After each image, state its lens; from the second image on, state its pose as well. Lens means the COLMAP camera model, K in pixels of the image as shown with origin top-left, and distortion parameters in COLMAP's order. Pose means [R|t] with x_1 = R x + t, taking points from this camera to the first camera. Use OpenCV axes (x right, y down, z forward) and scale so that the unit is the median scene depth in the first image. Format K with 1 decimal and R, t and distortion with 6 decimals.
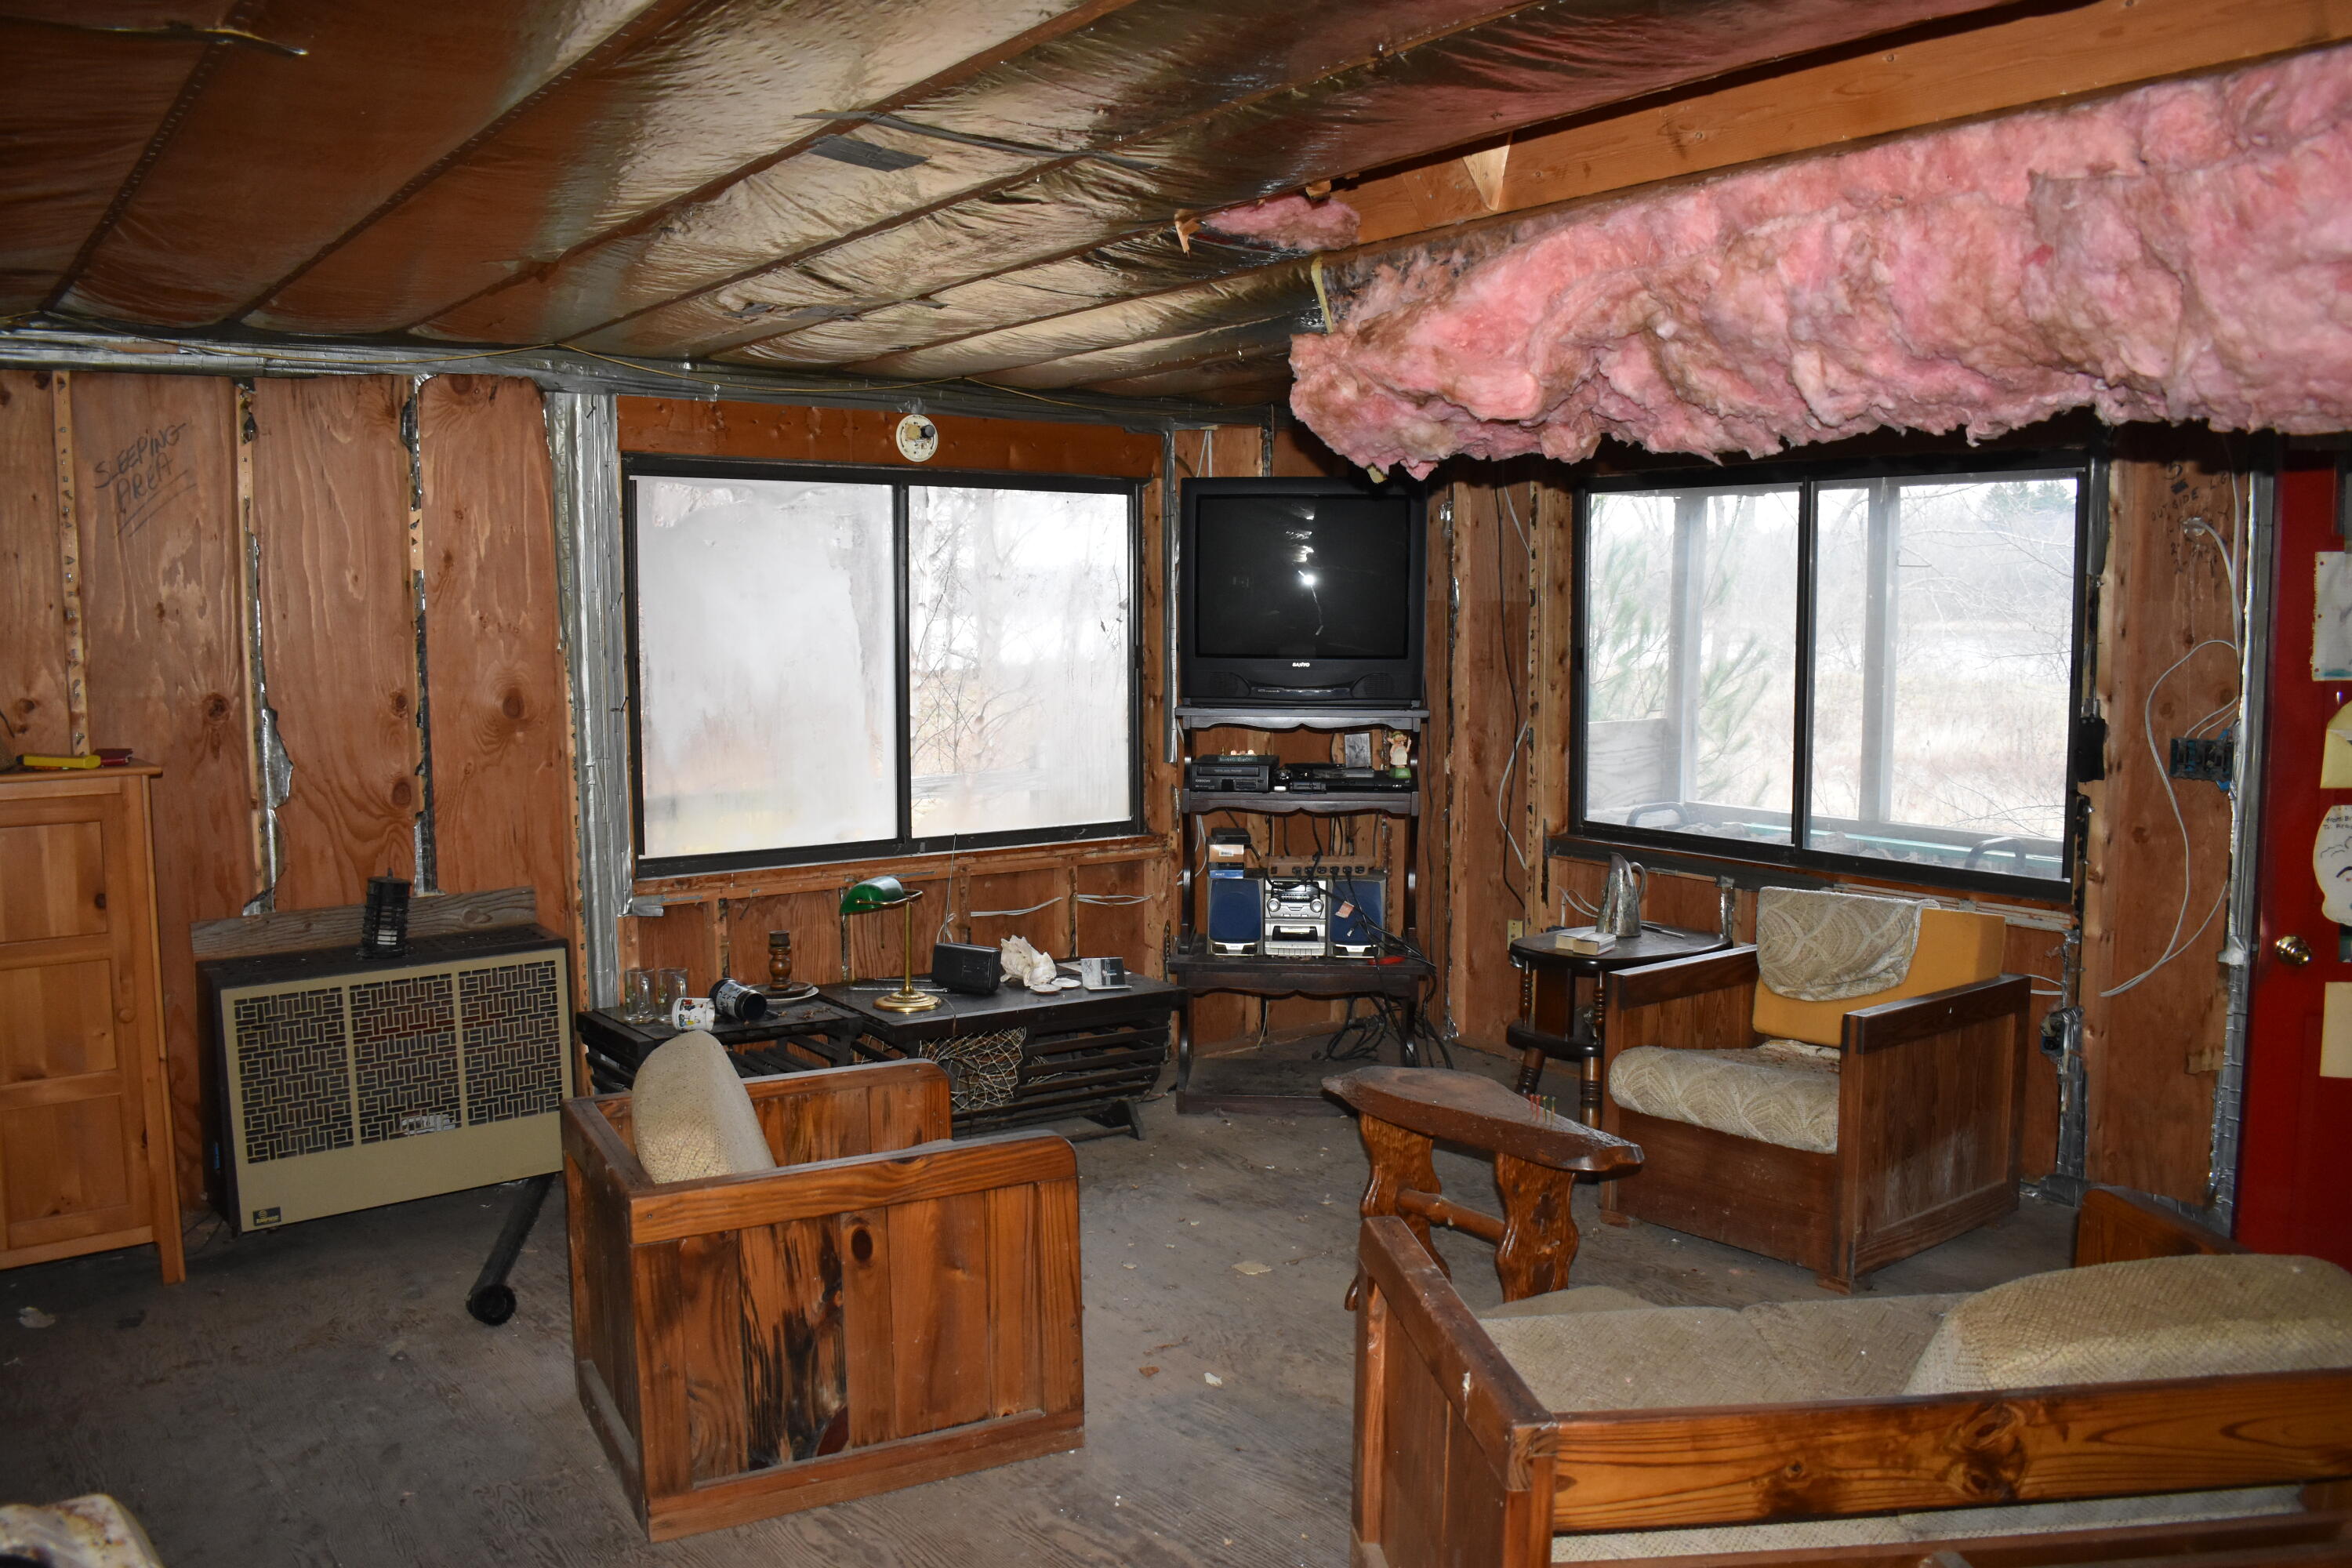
lens RADIAL K [[1842.8, 0, 1176.0], [0, 1842.8, 784.0], [0, 0, 1]] dist [-0.098778, 0.015867]
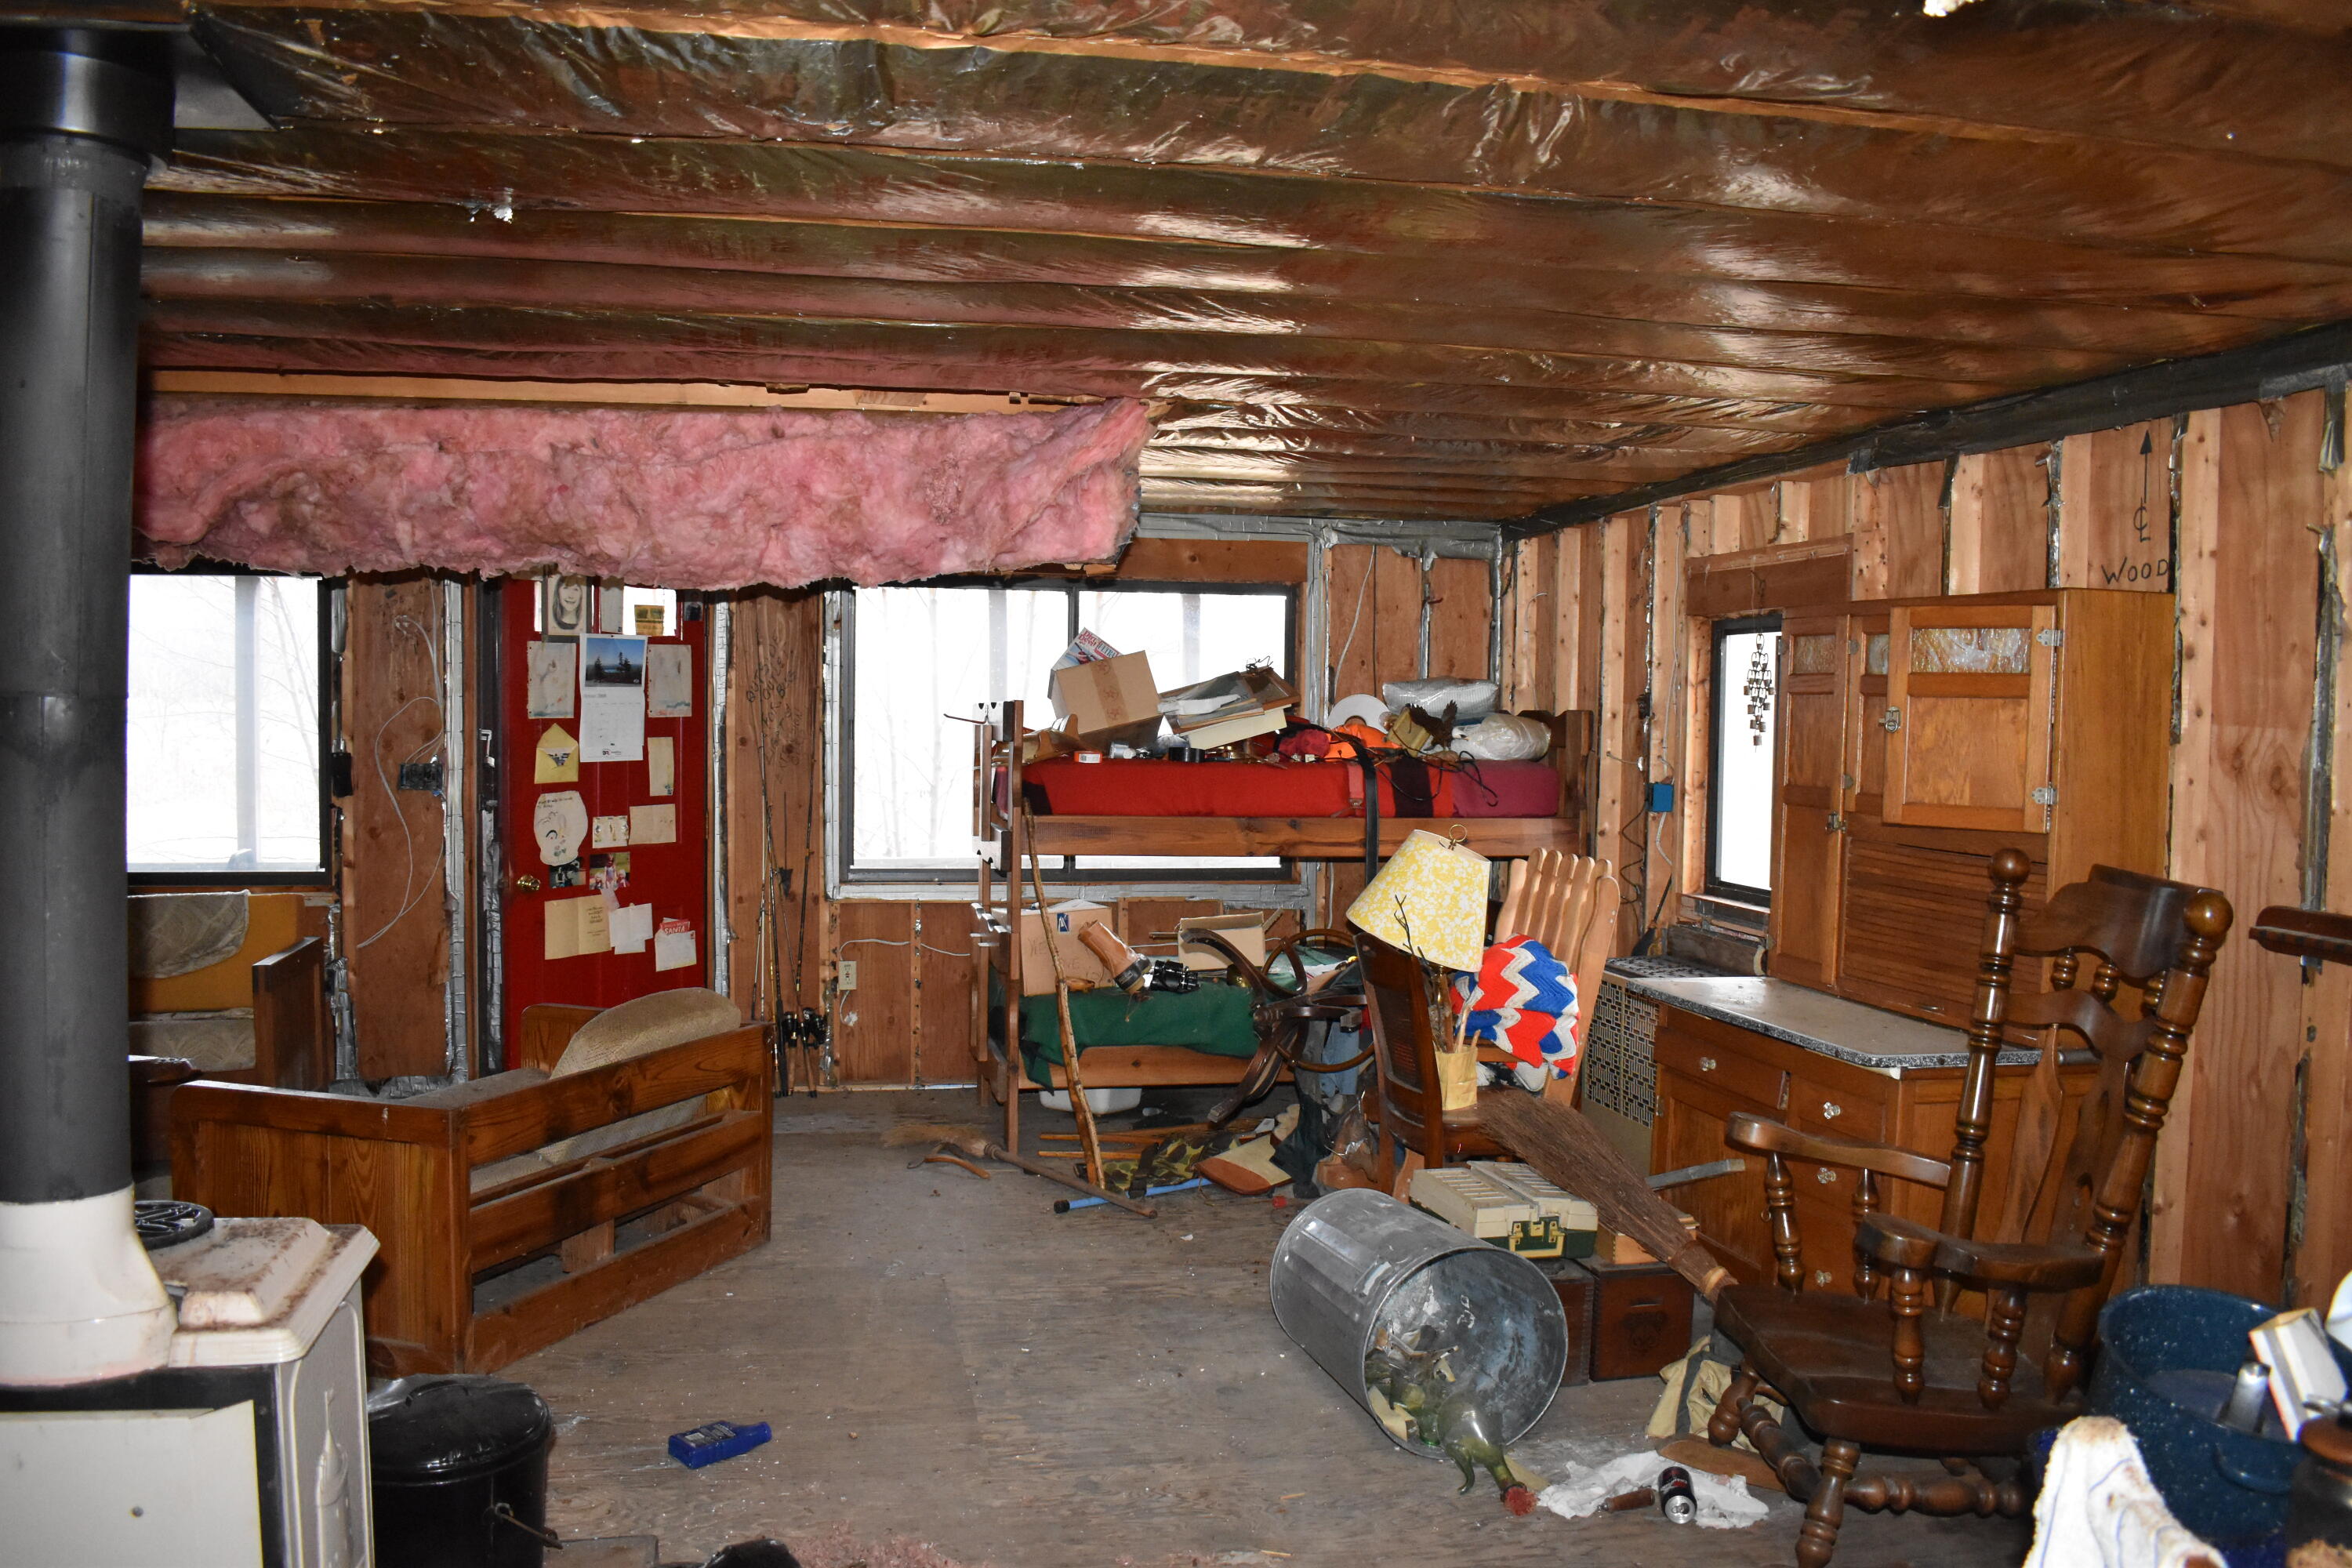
lens RADIAL K [[1925.5, 0, 1176.0], [0, 1925.5, 784.0], [0, 0, 1]] dist [-0.012345, -0.007118]
pose [[0.416726, -0.038184, 0.908230, -1.029154], [0.082569, 0.996577, 0.004012, 0.062825], [-0.905274, 0.073320, 0.418453, -0.409474]]
